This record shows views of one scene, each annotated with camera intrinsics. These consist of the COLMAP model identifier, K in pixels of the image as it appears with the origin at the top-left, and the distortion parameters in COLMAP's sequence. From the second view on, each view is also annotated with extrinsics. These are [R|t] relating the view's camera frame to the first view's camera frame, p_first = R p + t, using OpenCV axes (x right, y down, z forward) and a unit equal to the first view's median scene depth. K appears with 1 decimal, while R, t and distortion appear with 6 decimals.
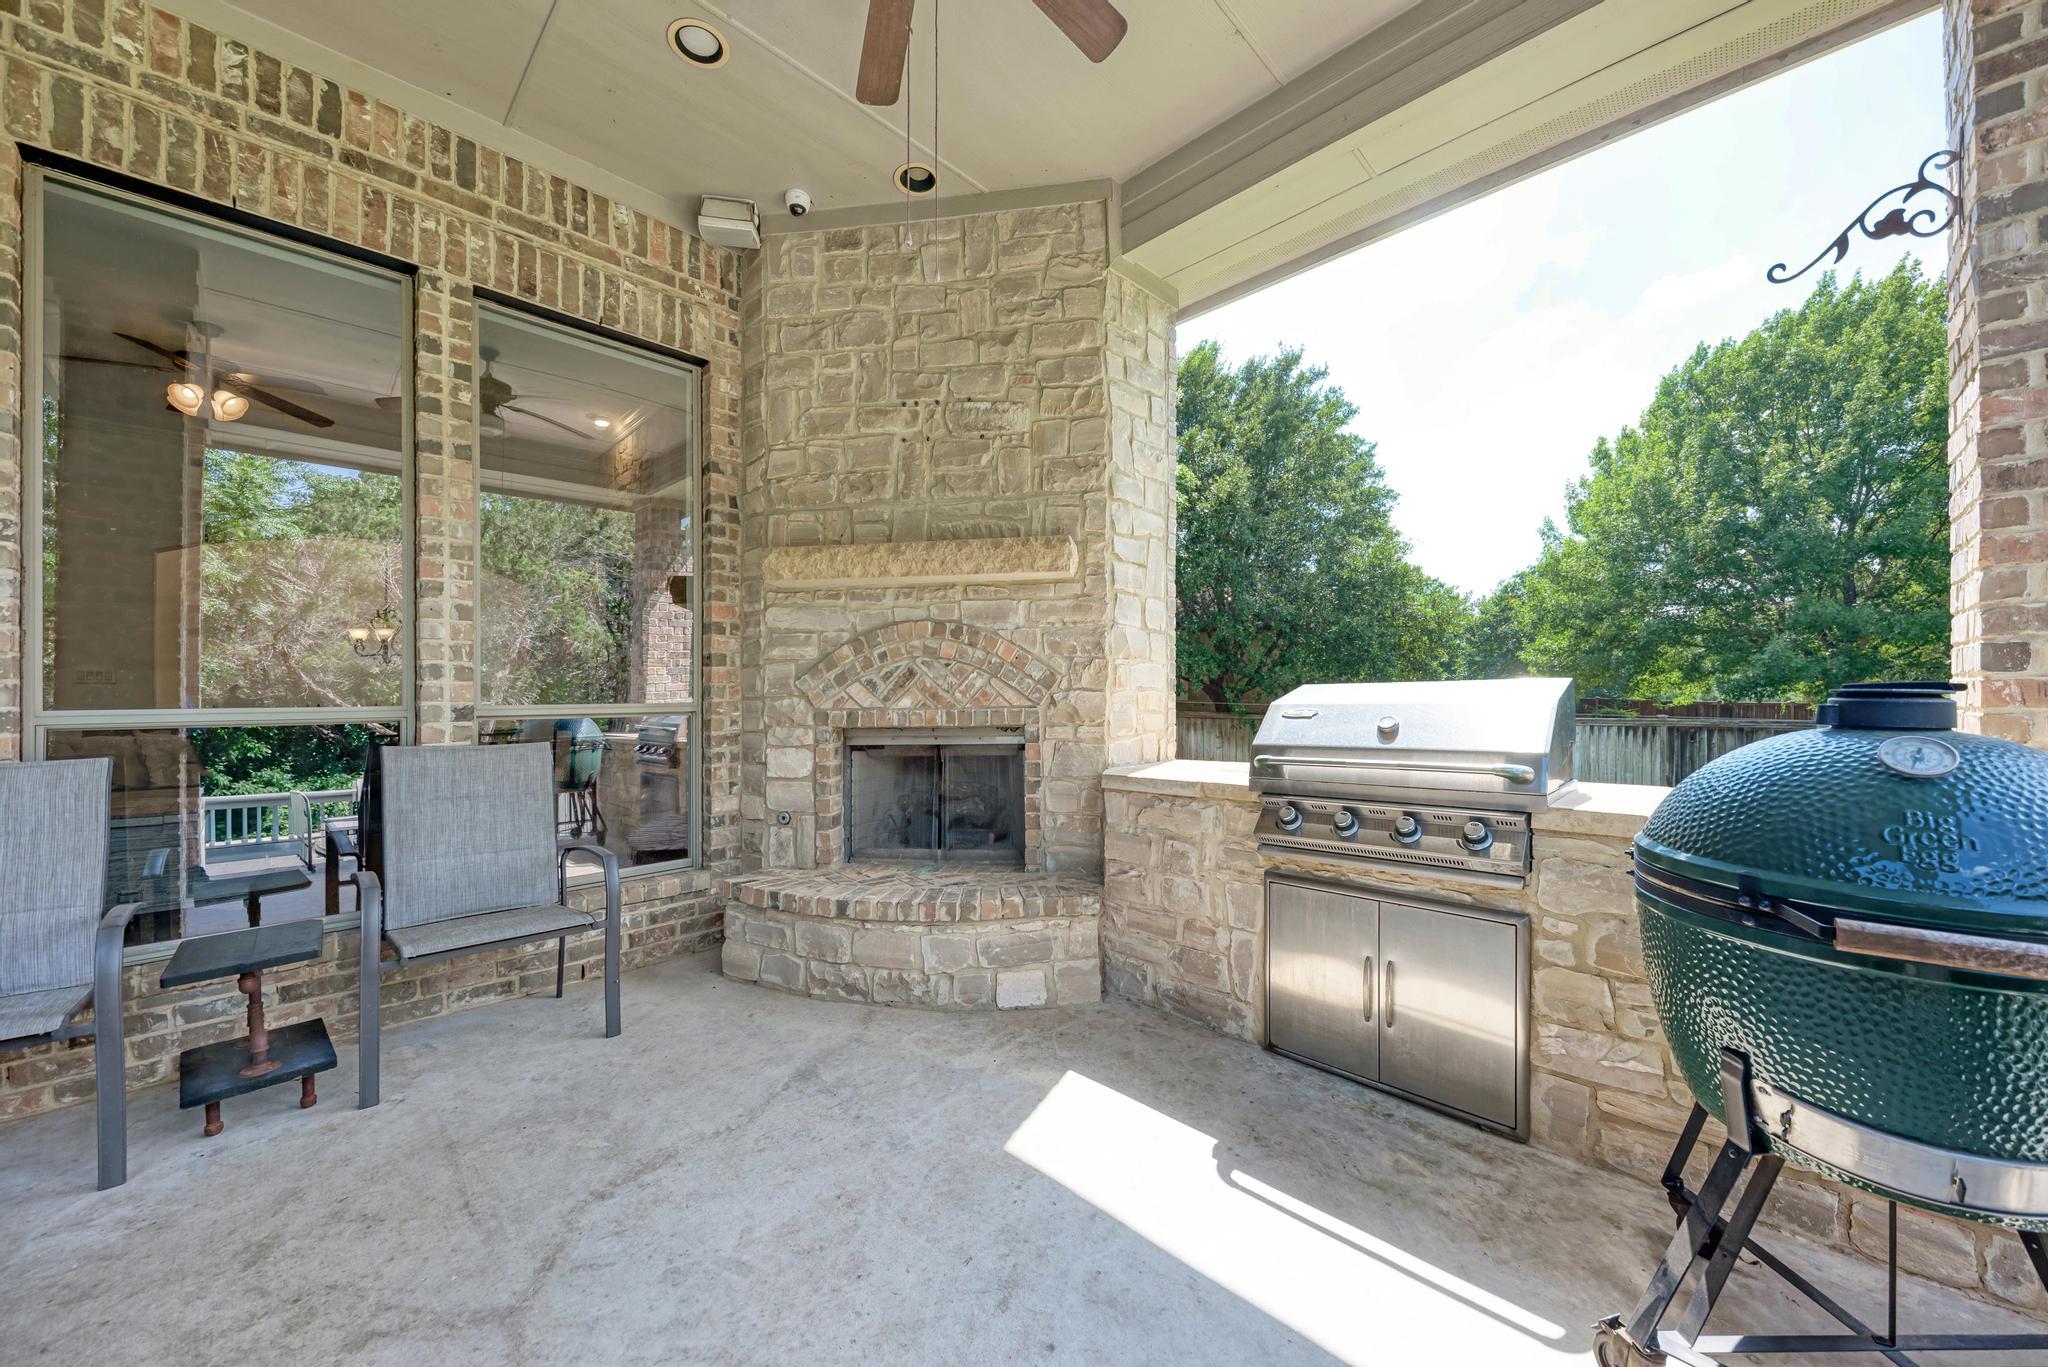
lens RADIAL K [[746.8, 0, 1025.8], [0, 746.8, 691.5], [0, 0, 1]] dist [0.000557, -0.000246]
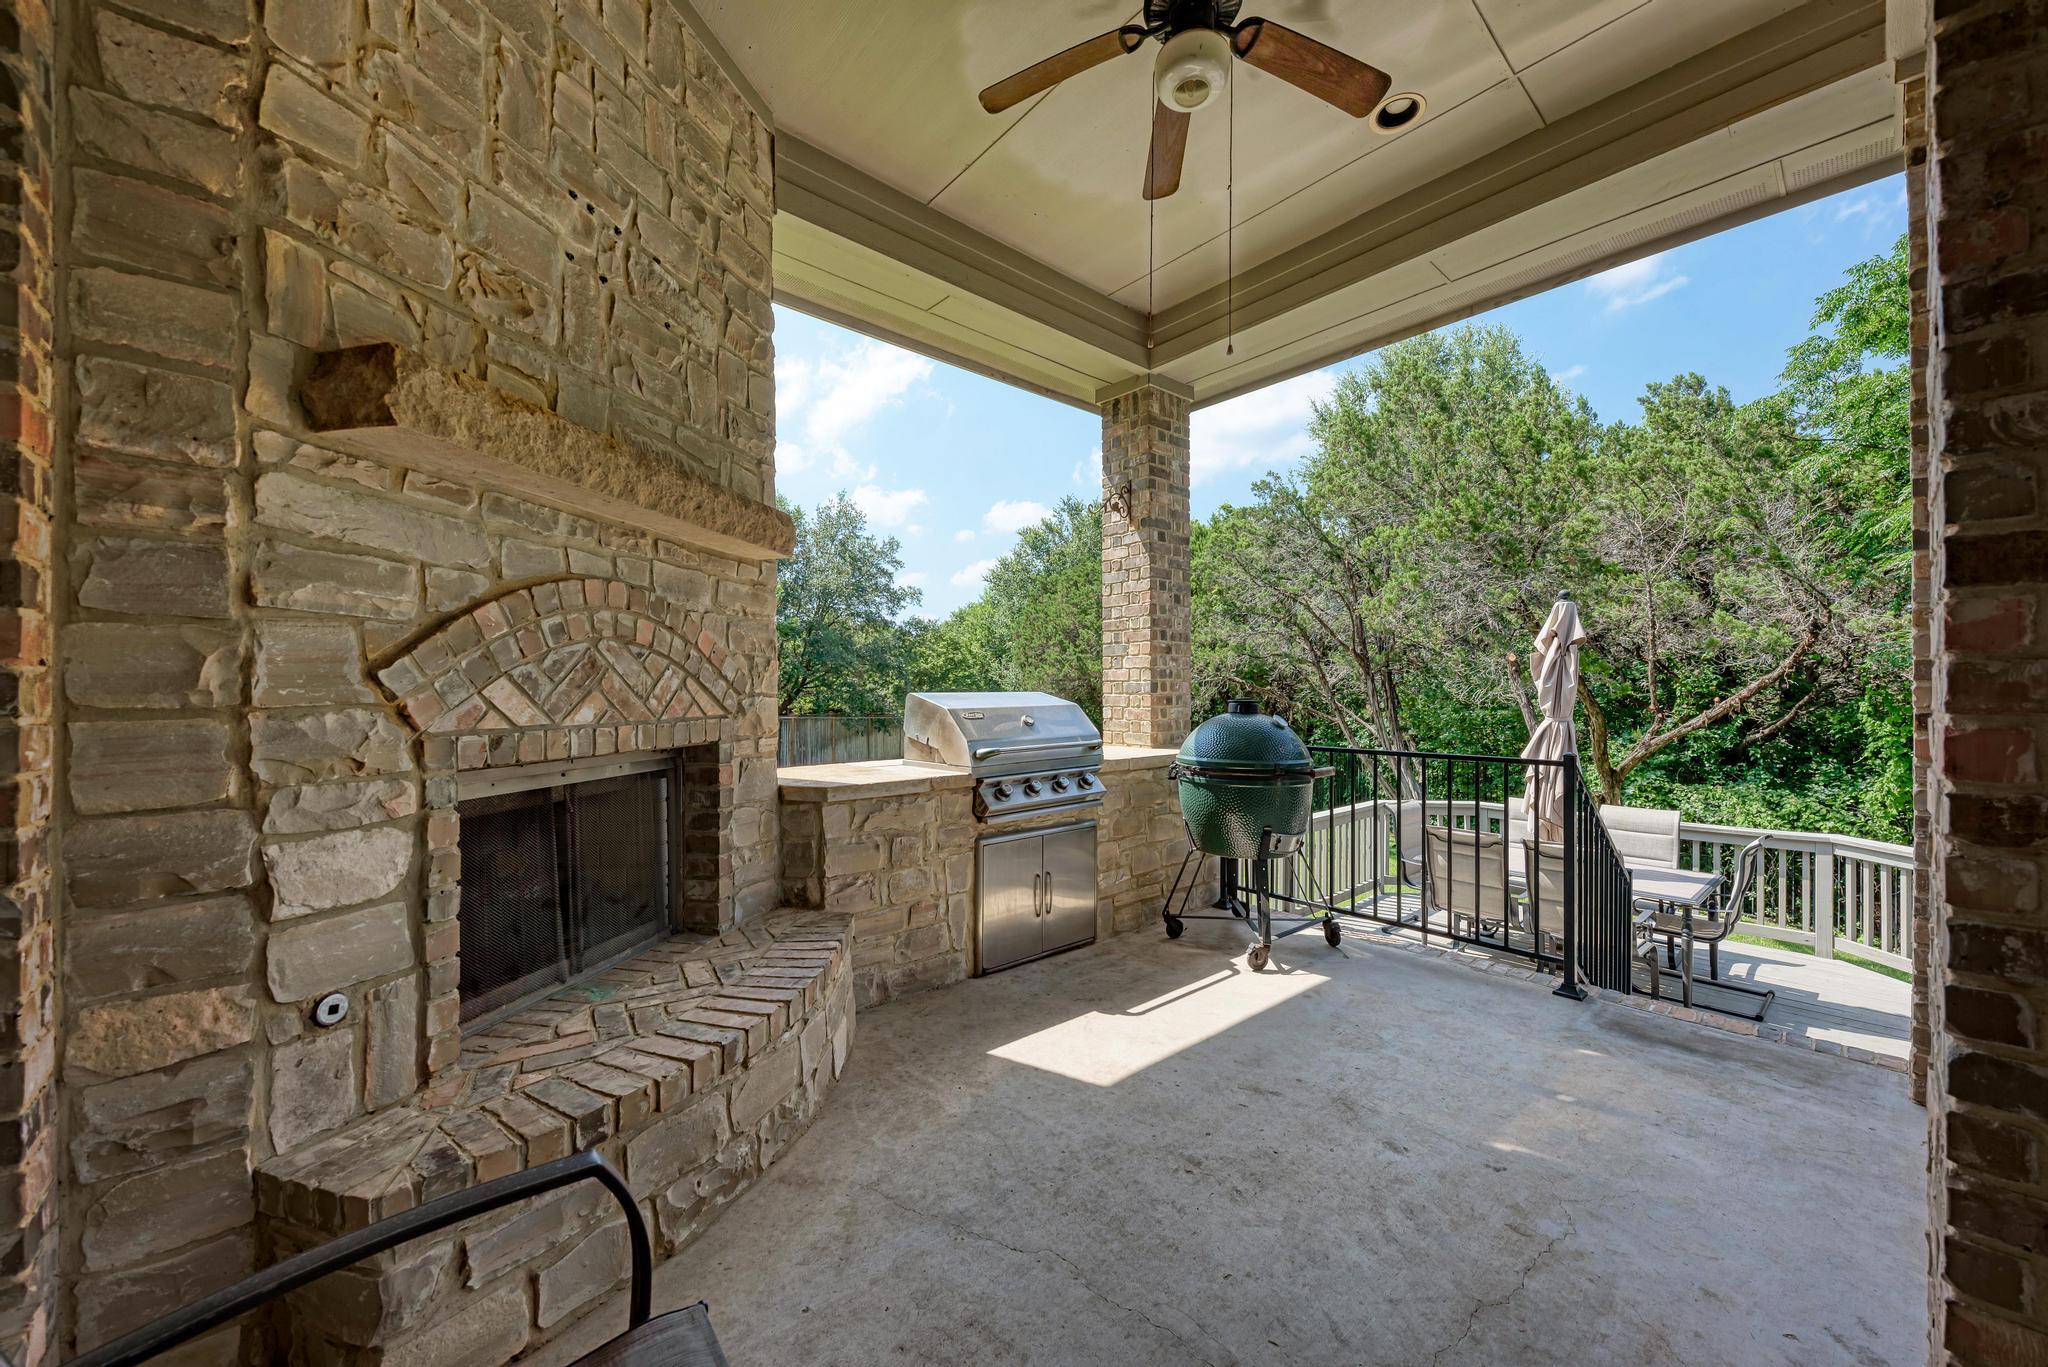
lens RADIAL K [[746.8, 0, 1025.5], [0, 746.8, 697.3], [0, 0, 1]] dist [0.000557, -0.000246]
pose [[0.079006, 0.003291, 0.996869, -0.721063], [-0.005819, 0.999979, -0.002840, 0.000259], [-0.996857, -0.005577, 0.079024, 0.618984]]
